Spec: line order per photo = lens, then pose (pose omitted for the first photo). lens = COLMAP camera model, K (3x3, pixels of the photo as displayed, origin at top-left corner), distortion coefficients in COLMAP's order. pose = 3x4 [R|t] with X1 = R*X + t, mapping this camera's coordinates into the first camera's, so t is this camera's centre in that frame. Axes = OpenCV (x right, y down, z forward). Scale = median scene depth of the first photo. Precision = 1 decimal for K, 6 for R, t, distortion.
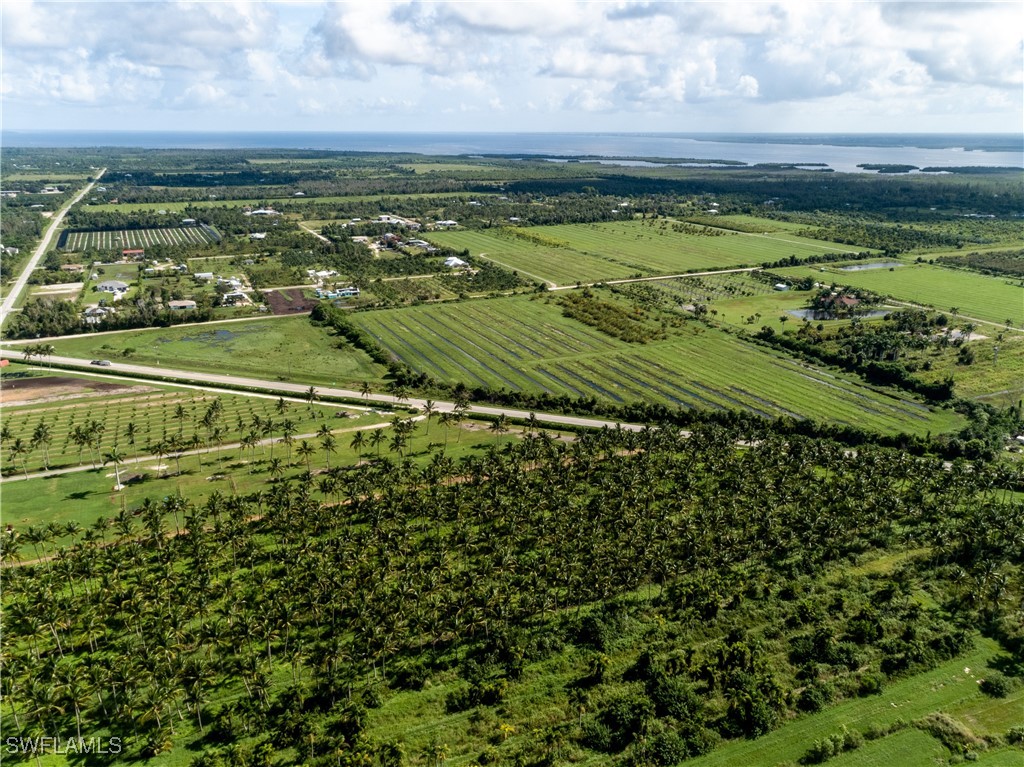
lens RADIAL K [[848.5, 0, 552.9], [0, 848.5, 383.1], [0, 0, 1]] dist [0.011540, 0.007721]
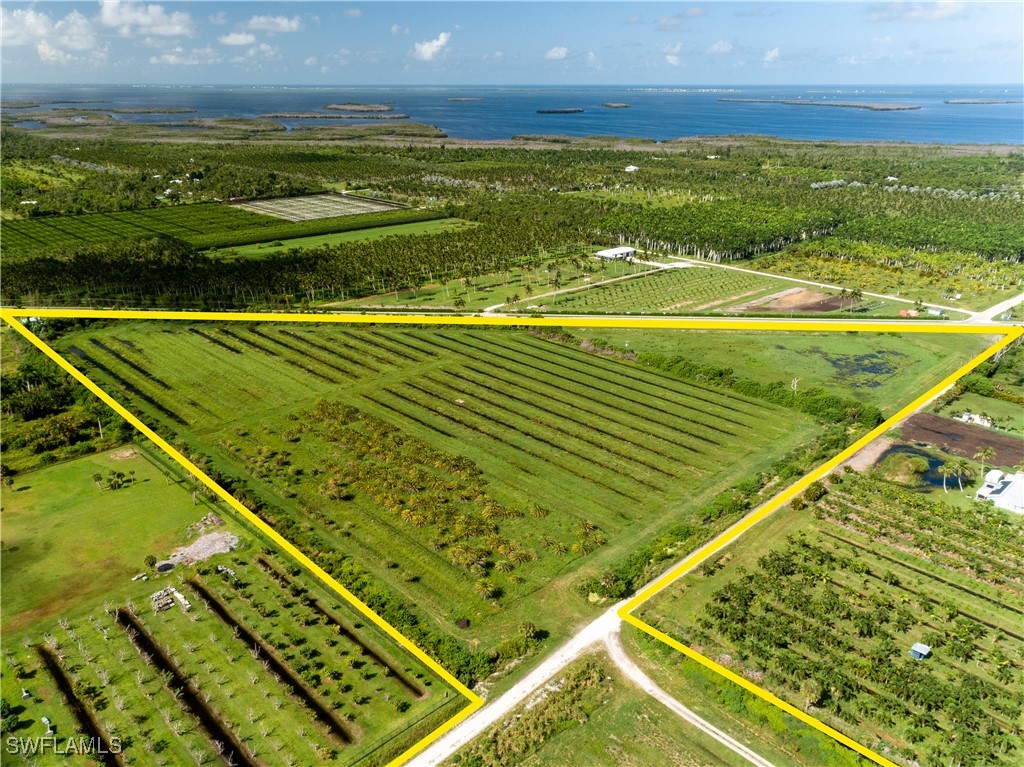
lens RADIAL K [[794.5, 0, 512.6], [0, 794.5, 380.9], [0, 0, 1]] dist [0.018298, 0.003749]
pose [[-0.949954, 0.108549, -0.292923, 0.143597], [-0.093775, 0.795352, 0.598850, -0.465734], [0.297981, 0.596349, -0.745369, 1.468856]]
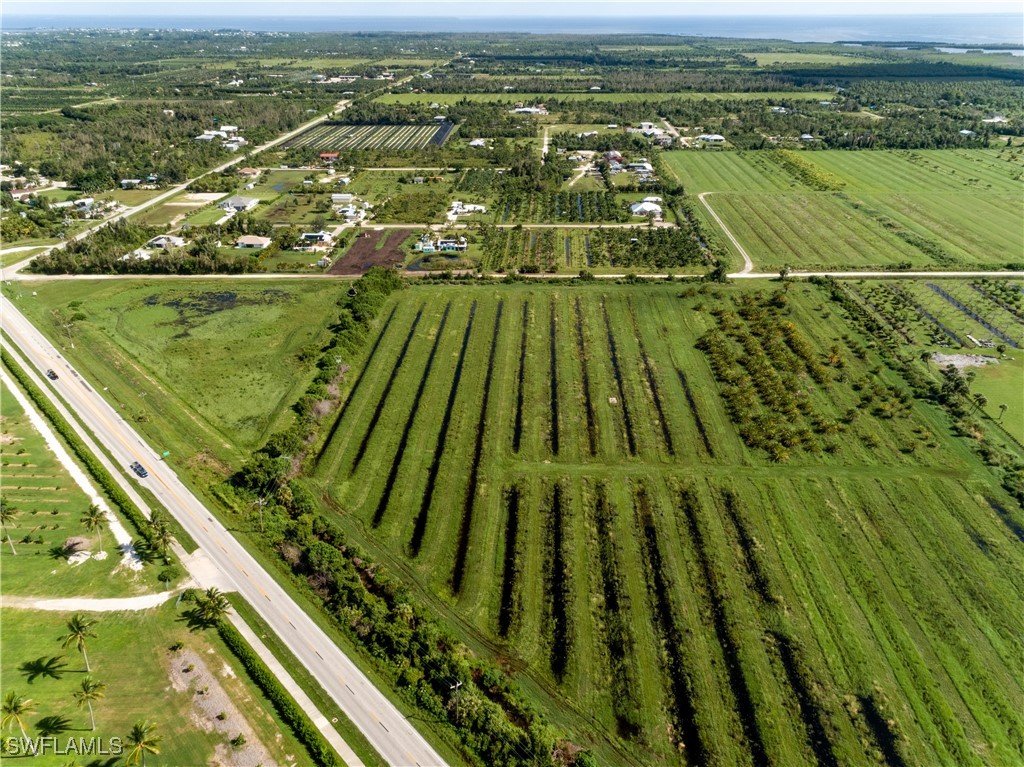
lens RADIAL K [[794.5, 0, 512.6], [0, 794.5, 380.9], [0, 0, 1]] dist [0.018298, 0.003749]
pose [[0.880427, 0.196251, -0.431663, 0.156003], [-0.133450, 0.976090, 0.171582, -0.143695], [0.455015, -0.093460, 0.885566, 0.486139]]
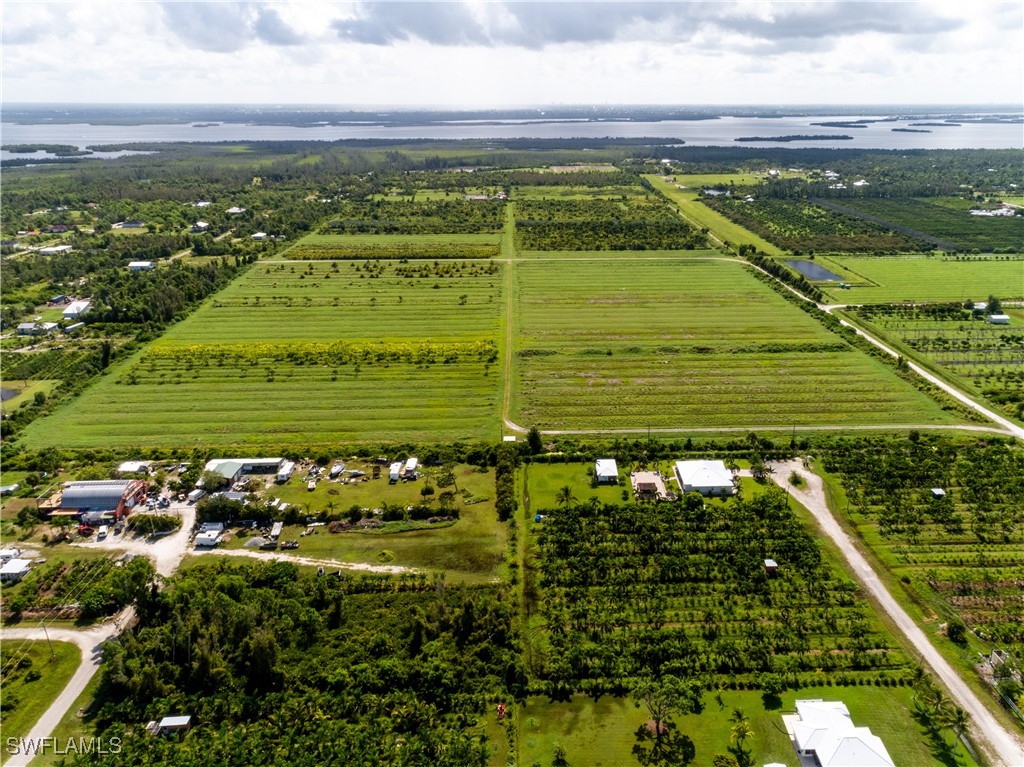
lens RADIAL K [[794.5, 0, 512.6], [0, 794.5, 380.9], [0, 0, 1]] dist [0.018298, 0.003749]
pose [[0.409176, -0.296877, 0.862809, -0.599131], [0.271253, 0.942417, 0.195631, -0.379534], [-0.871204, 0.153992, 0.466144, 1.310605]]
